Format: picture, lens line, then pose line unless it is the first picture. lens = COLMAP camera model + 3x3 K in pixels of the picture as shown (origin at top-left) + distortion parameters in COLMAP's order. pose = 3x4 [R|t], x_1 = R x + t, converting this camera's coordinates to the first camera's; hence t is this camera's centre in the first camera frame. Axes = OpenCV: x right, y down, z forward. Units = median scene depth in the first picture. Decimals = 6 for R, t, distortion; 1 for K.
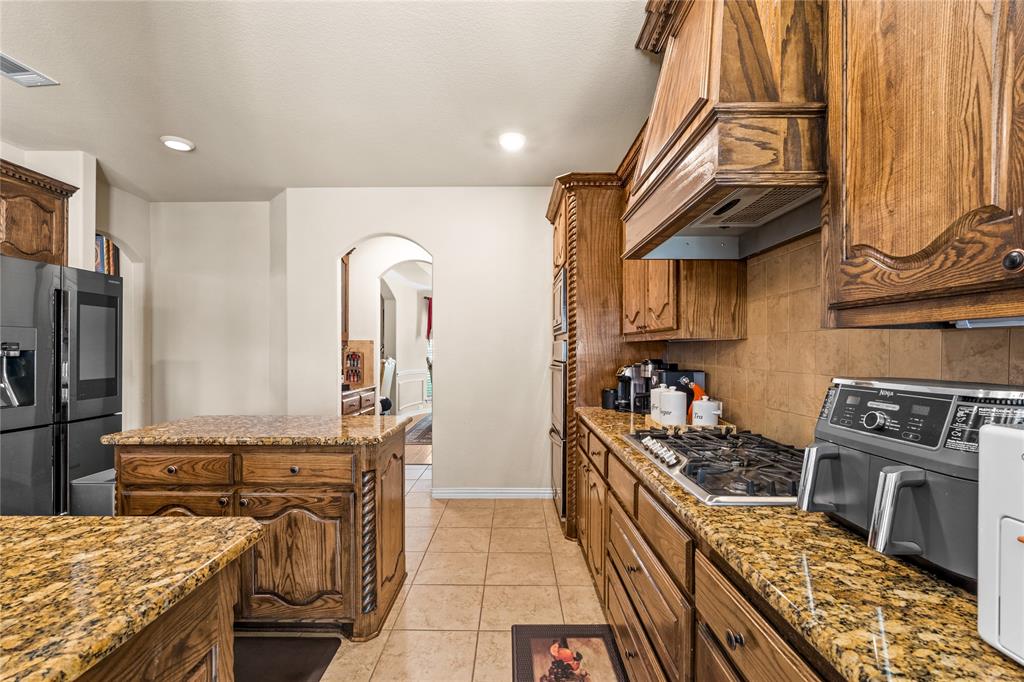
lens RADIAL K [[456.0, 0, 512.3], [0, 456.0, 346.9], [0, 0, 1]] dist [-0.004024, 0.000555]
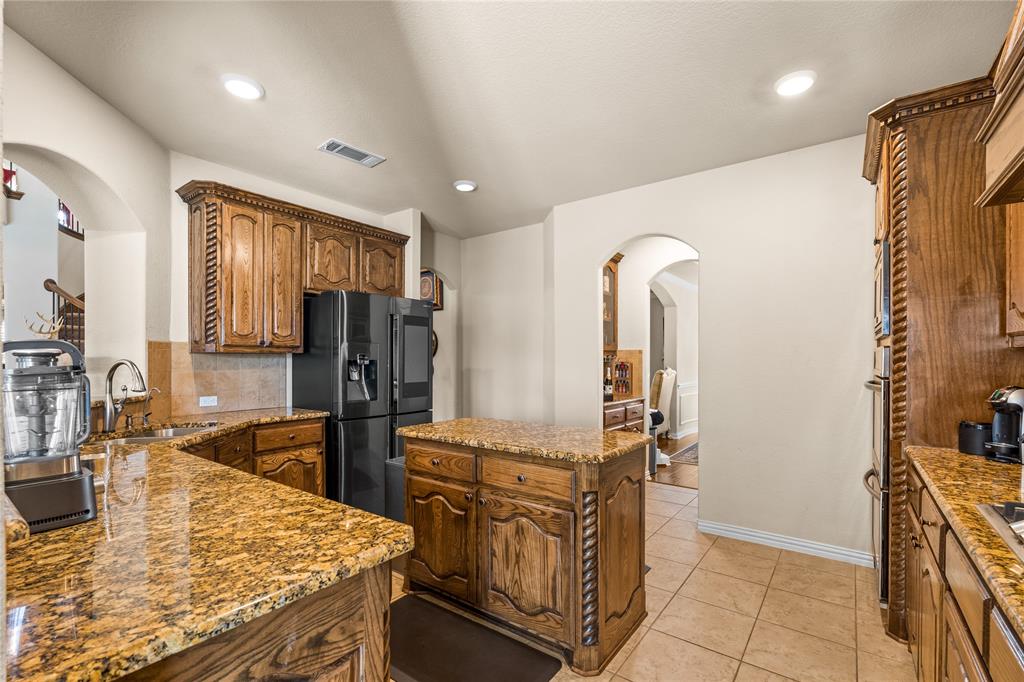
lens RADIAL K [[456.0, 0, 517.8], [0, 456.0, 357.9], [0, 0, 1]] dist [-0.004024, 0.000555]
pose [[0.804137, -0.001841, -0.594442, 0.085493], [0.003245, 0.999994, 0.001292, 0.000255], [0.594436, -0.002968, 0.804138, 0.130112]]
